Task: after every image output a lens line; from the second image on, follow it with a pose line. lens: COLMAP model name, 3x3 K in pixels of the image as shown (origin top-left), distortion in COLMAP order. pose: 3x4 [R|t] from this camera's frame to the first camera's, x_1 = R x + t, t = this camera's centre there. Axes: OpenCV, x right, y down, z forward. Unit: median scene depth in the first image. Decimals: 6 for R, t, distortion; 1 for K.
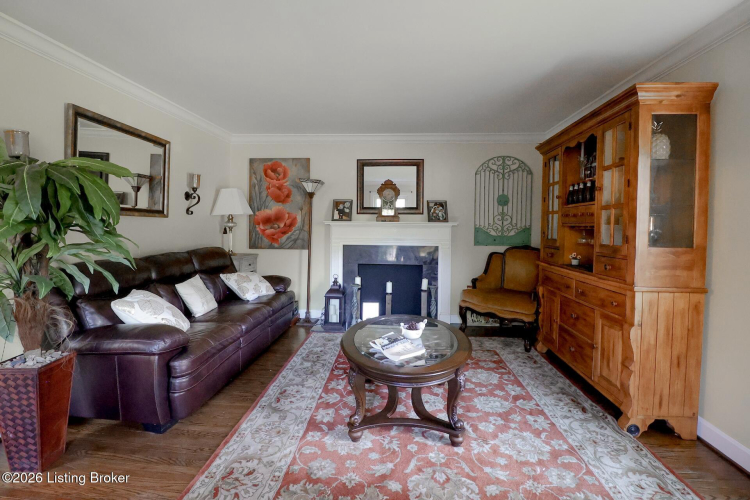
lens RADIAL K [[344.9, 0, 376.5], [0, 344.9, 232.9], [0, 0, 1]] dist [-0.002611, -0.012103]
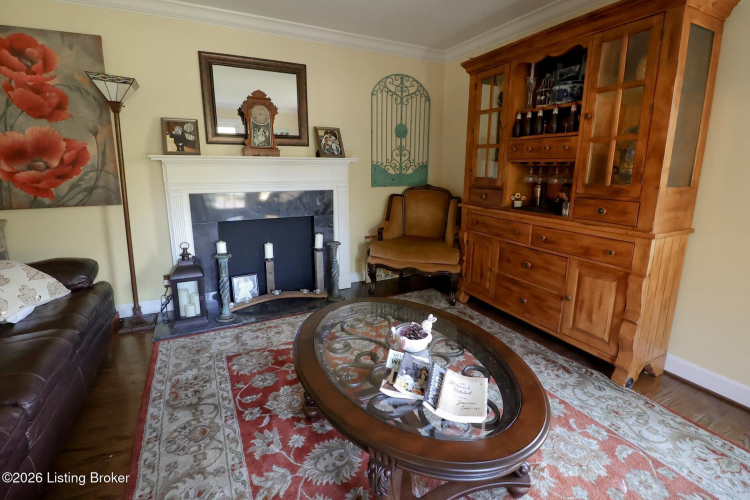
lens RADIAL K [[344.9, 0, 376.5], [0, 344.9, 232.9], [0, 0, 1]] dist [-0.002611, -0.012103]
pose [[0.856387, -0.105102, 0.505524, -0.132454], [0.013057, 0.983159, 0.182286, -0.005348], [-0.516169, -0.149507, 0.843337, 0.298386]]
